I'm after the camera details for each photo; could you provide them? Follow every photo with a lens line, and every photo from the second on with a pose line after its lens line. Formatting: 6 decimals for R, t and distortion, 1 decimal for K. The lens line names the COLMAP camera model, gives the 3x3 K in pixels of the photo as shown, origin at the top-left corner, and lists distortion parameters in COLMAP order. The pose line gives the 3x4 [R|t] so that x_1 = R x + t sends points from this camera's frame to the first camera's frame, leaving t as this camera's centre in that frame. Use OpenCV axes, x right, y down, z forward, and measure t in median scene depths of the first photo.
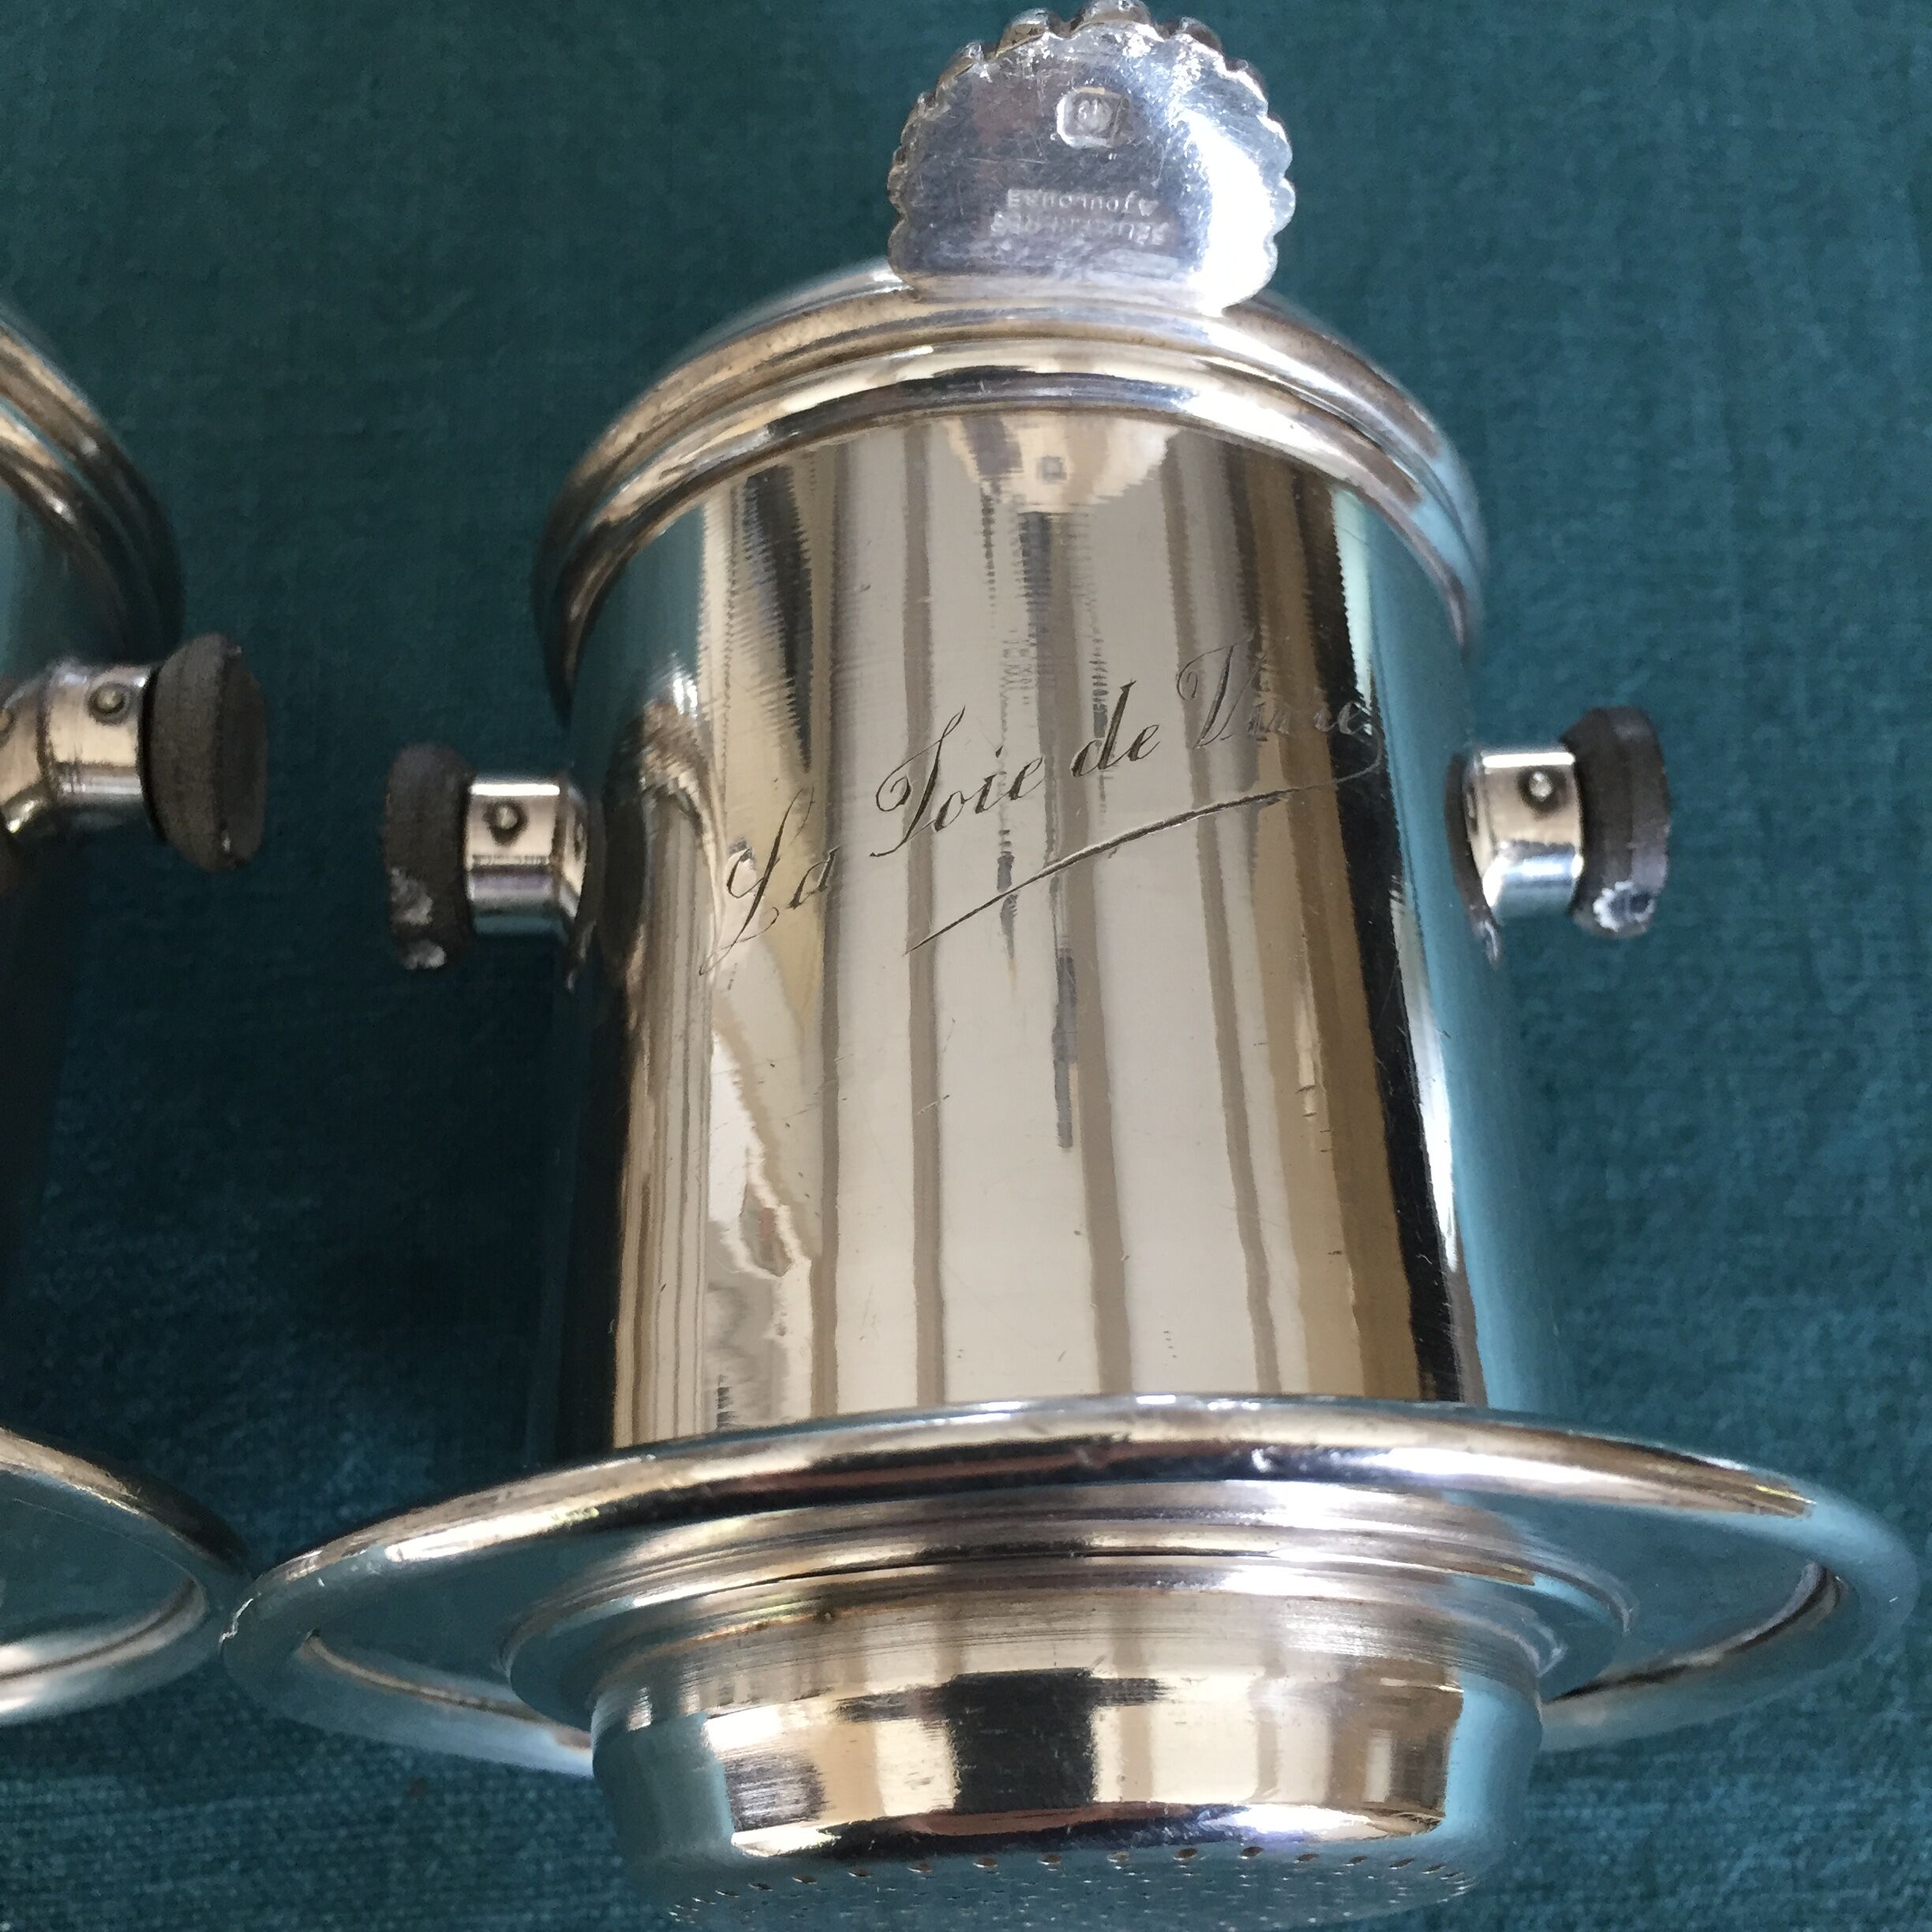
lens RADIAL K [[2227.3, 0, 966.0], [0, 2227.3, 966.0], [0, 0, 1]] dist [0.024820, -0.011042]
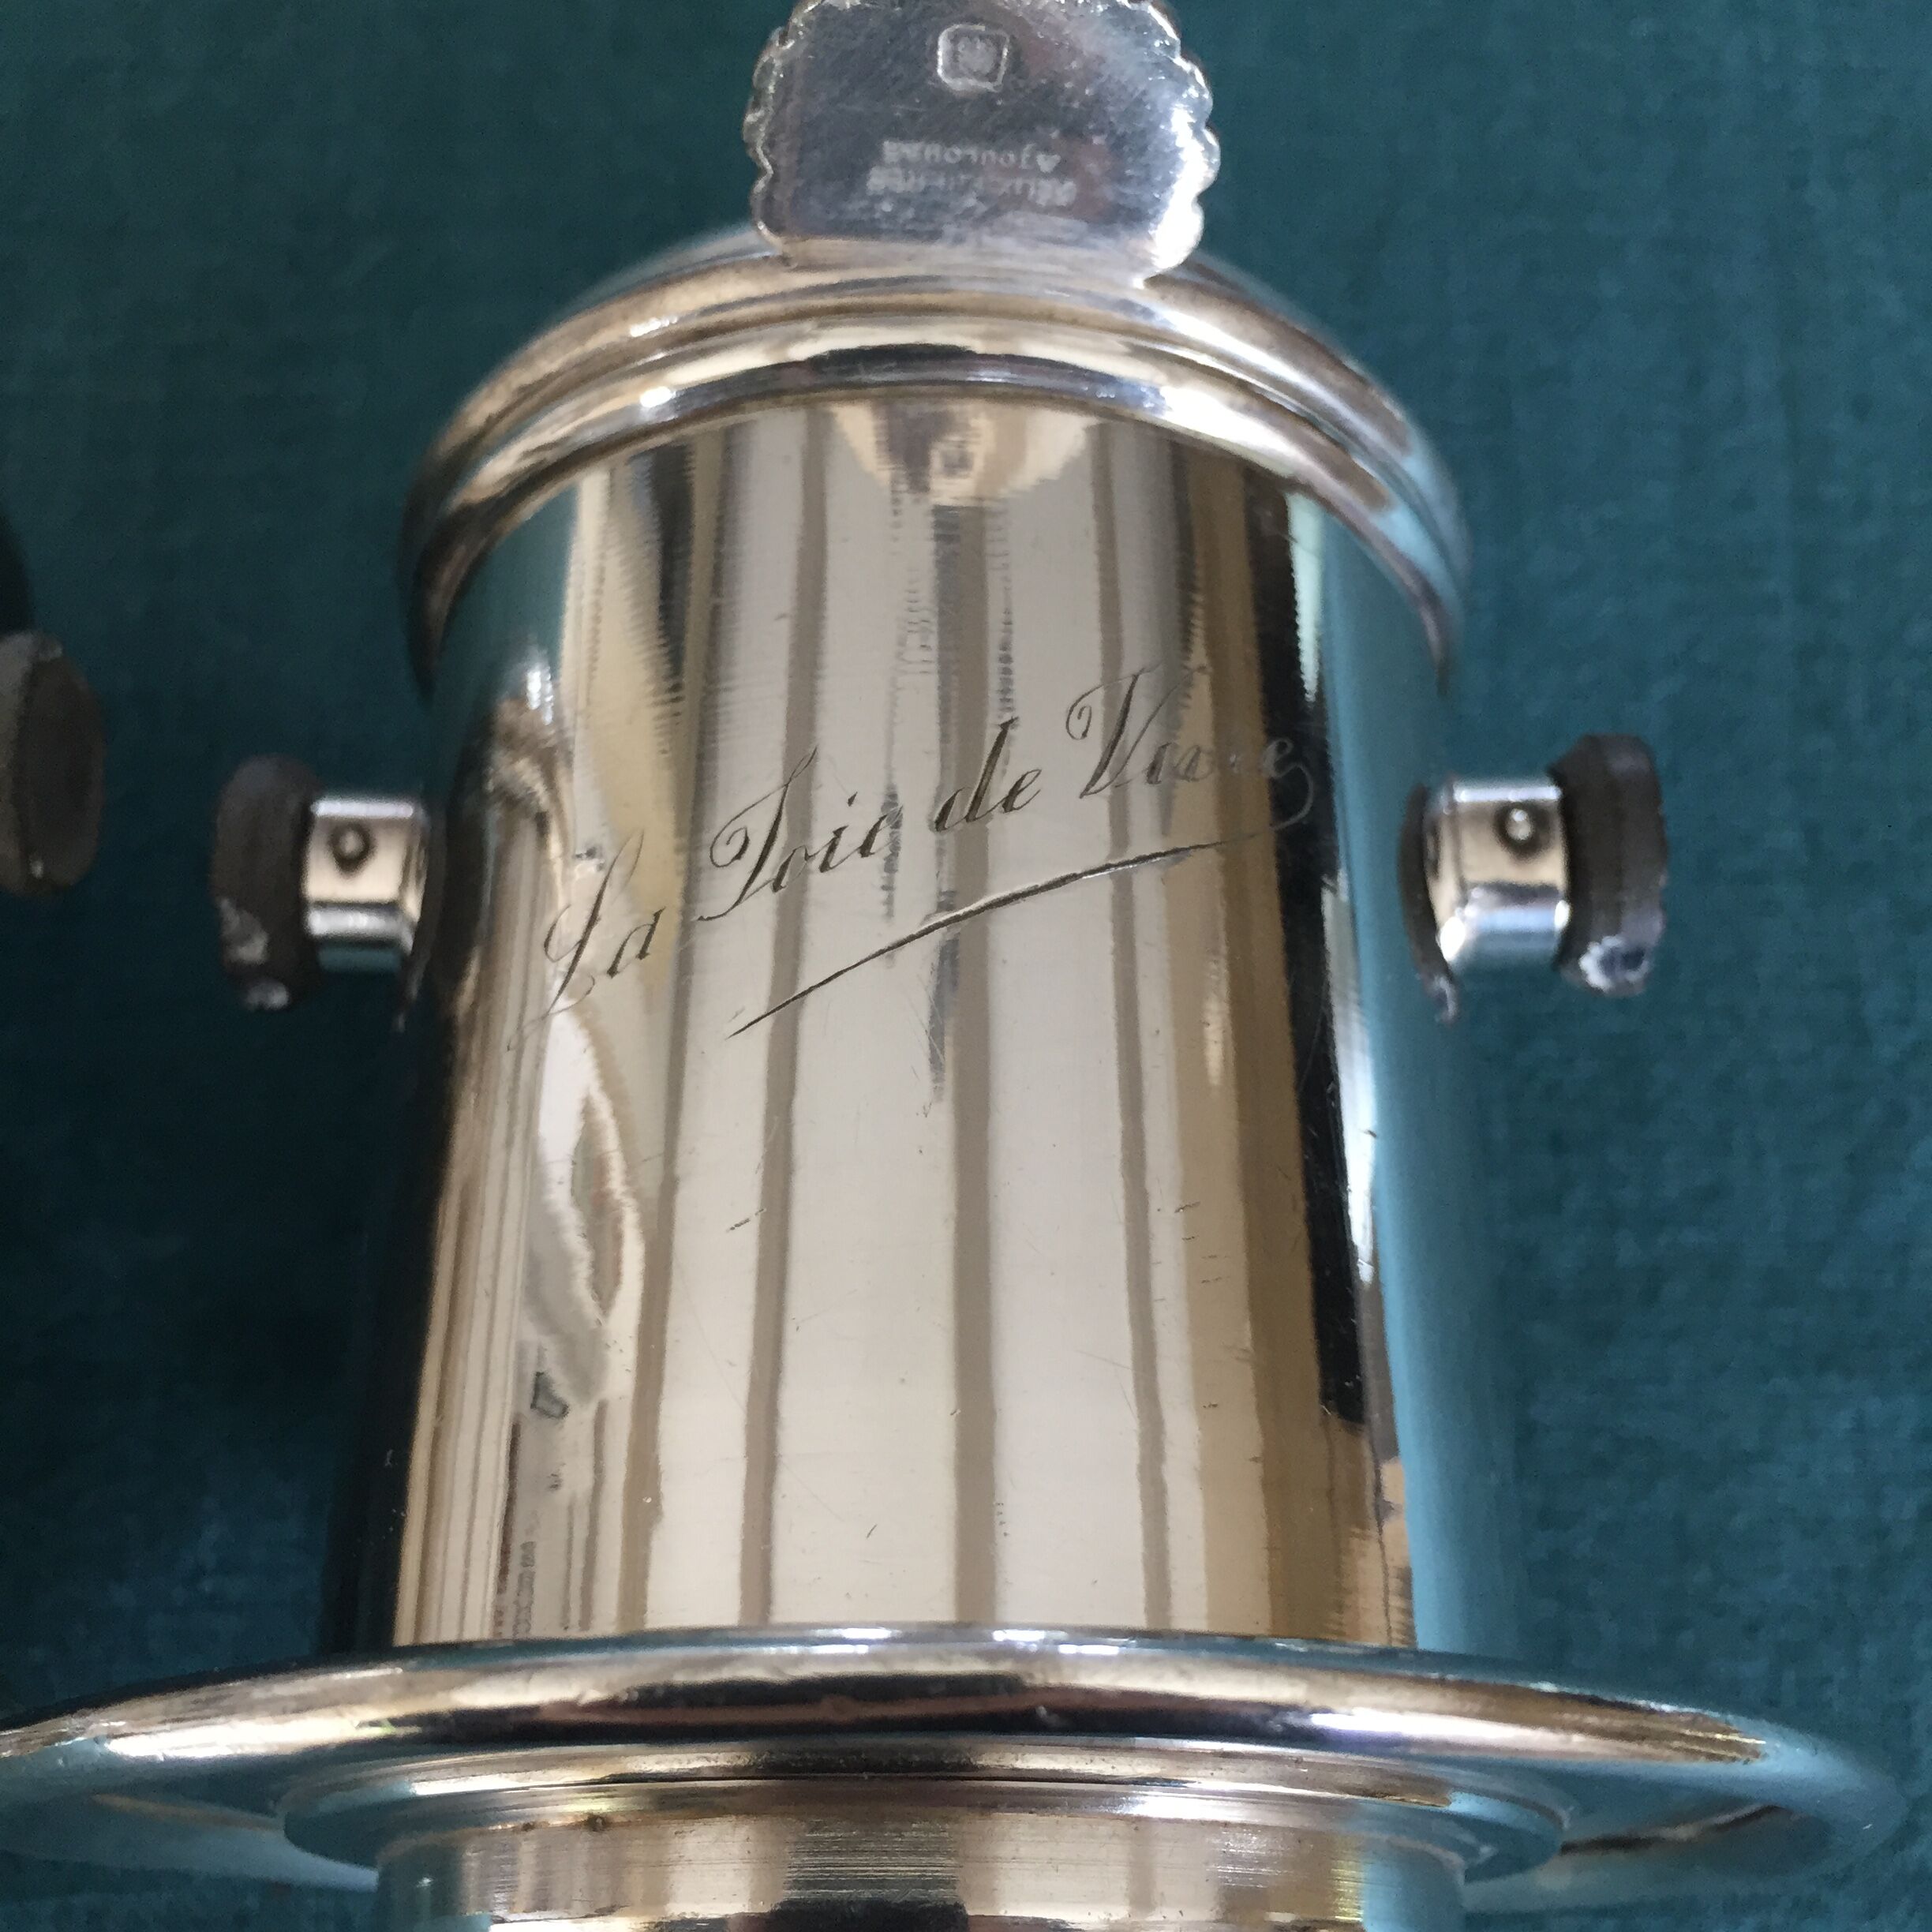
lens RADIAL K [[2262.2, 0, 966.0], [0, 2262.2, 966.0], [0, 0, 1]] dist [0.040238, -0.064321]
pose [[0.998988, 0.017925, -0.041259, 0.078186], [-0.016979, 0.999587, 0.023164, -0.042779], [0.041657, -0.022440, 0.998880, 0.101214]]
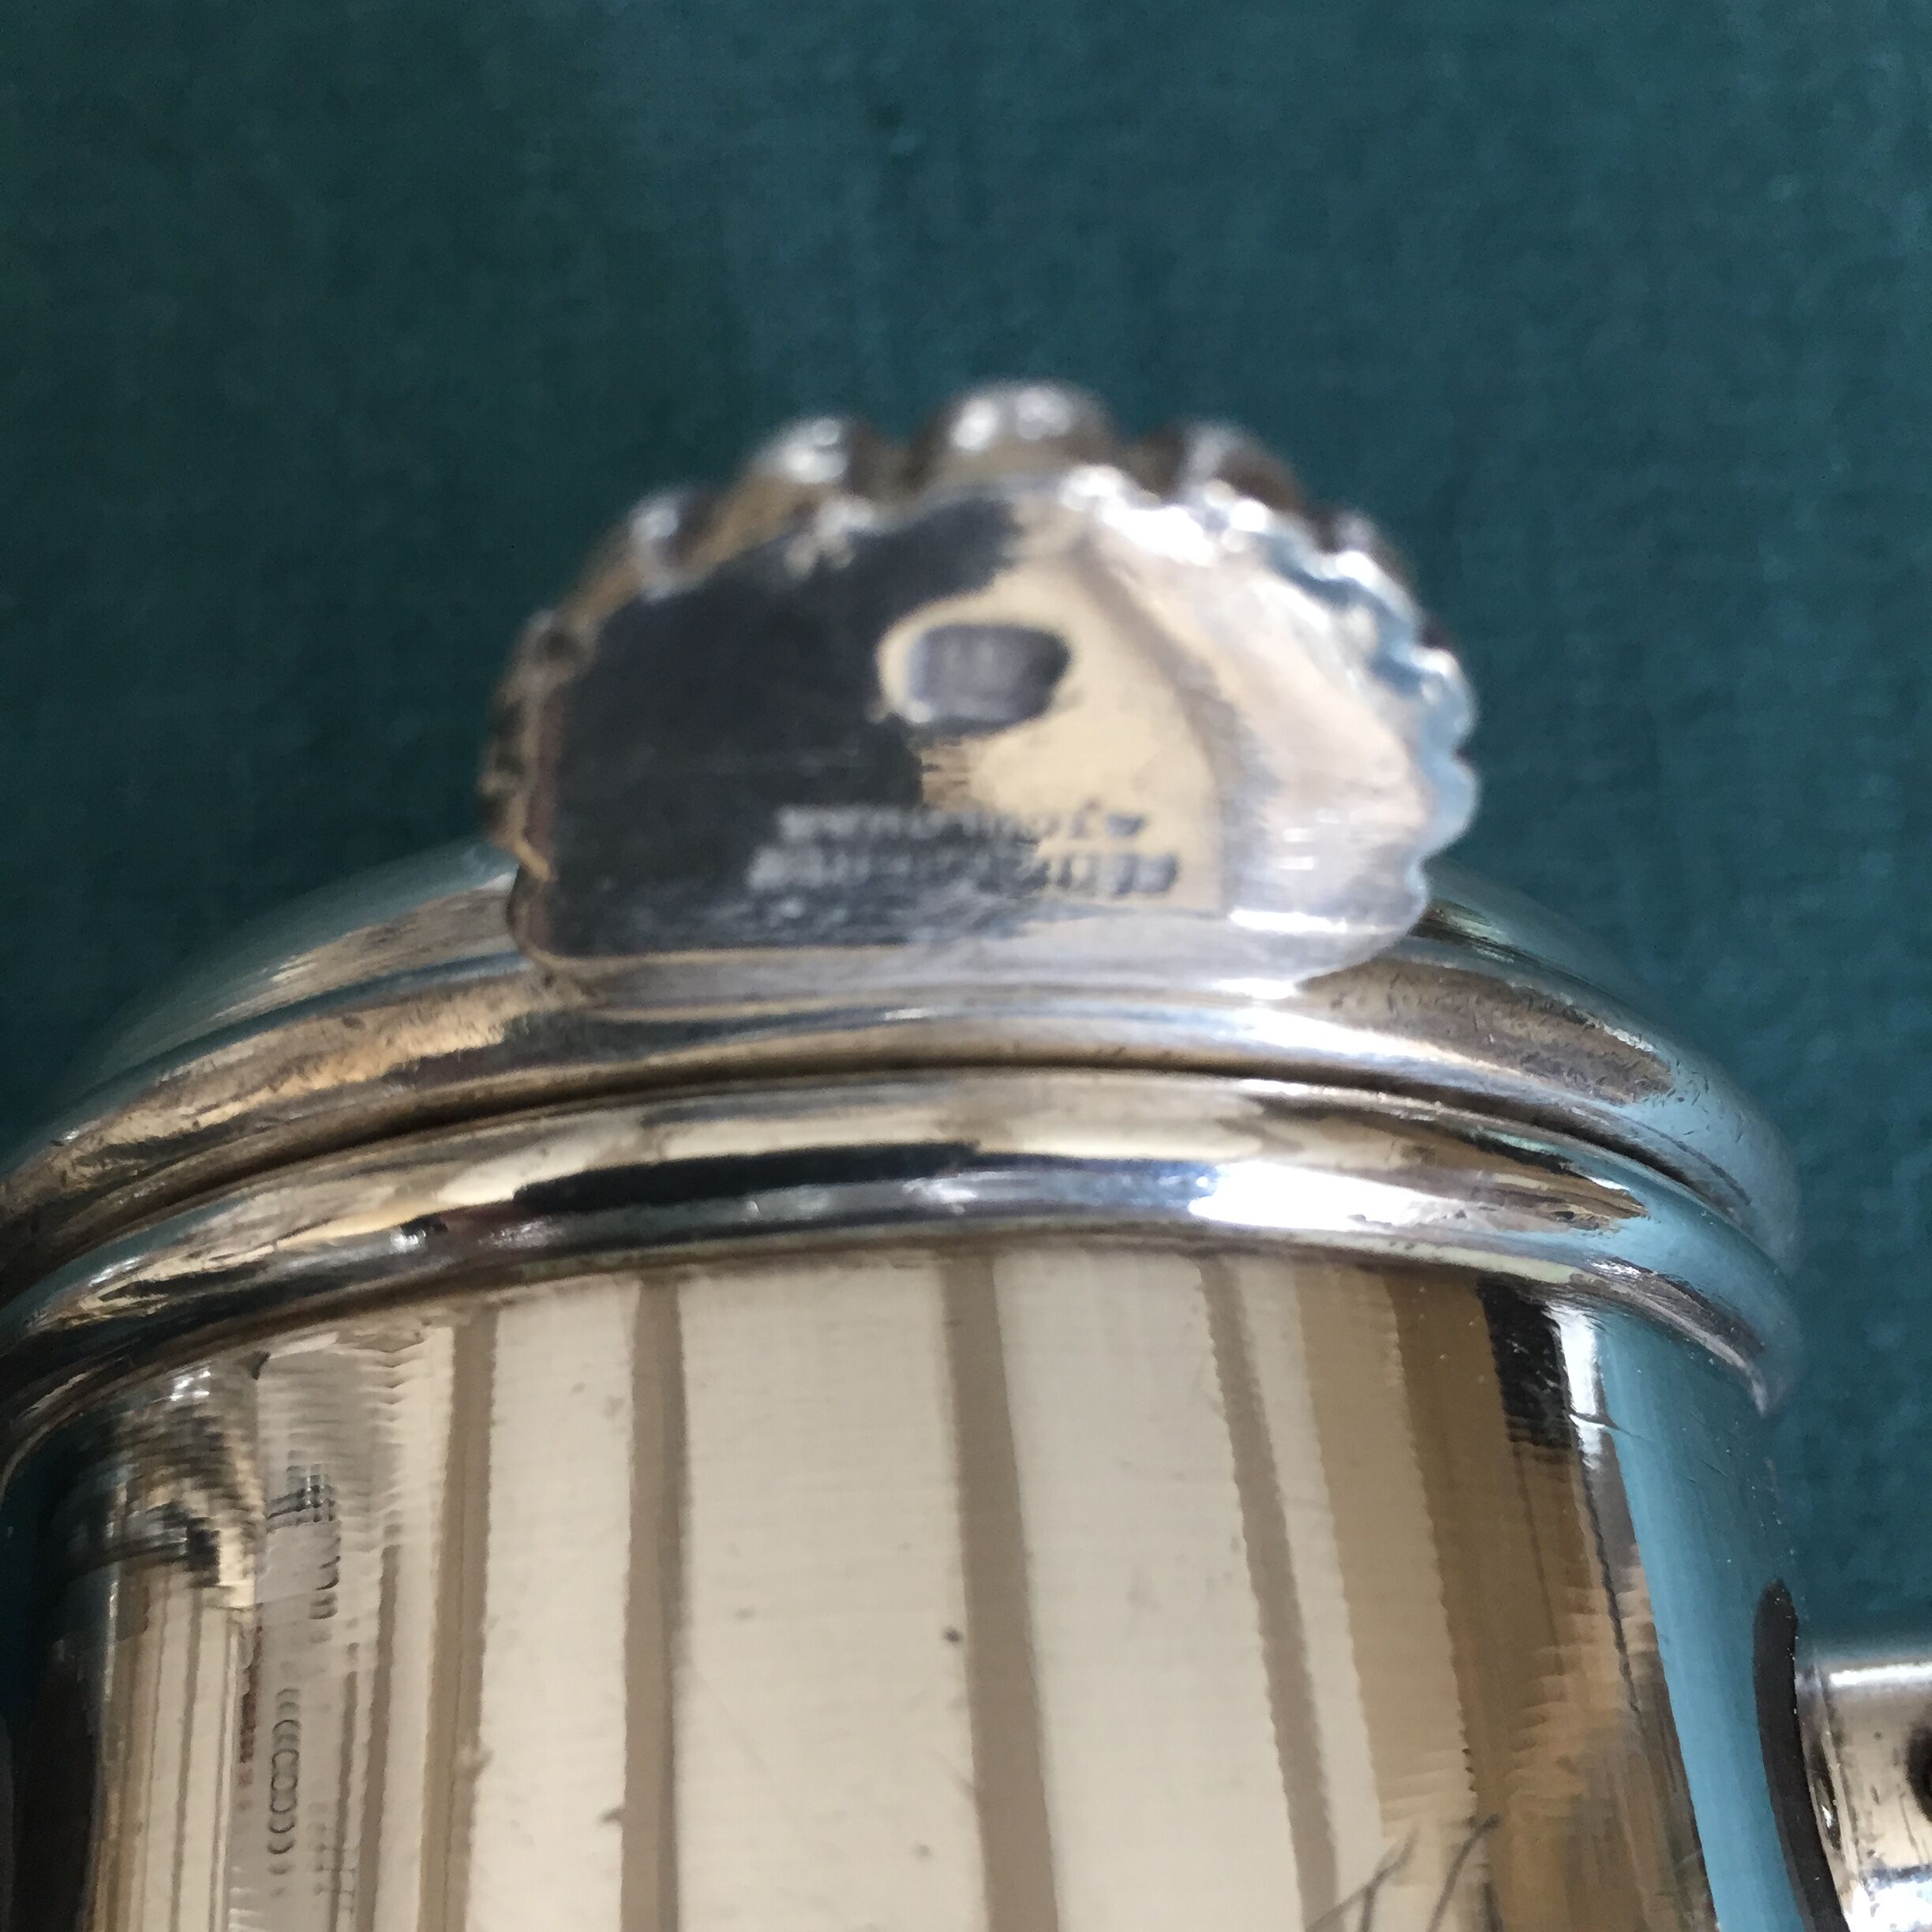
lens RADIAL K [[2342.1, 0, 966.0], [0, 2342.1, 966.0], [0, 0, 1]] dist [0.010907, 0.041667]
pose [[0.999307, -0.035110, 0.012393, 0.039060], [0.034971, 0.999325, 0.011279, -0.273689], [-0.012780, -0.010838, 0.999860, 0.485942]]
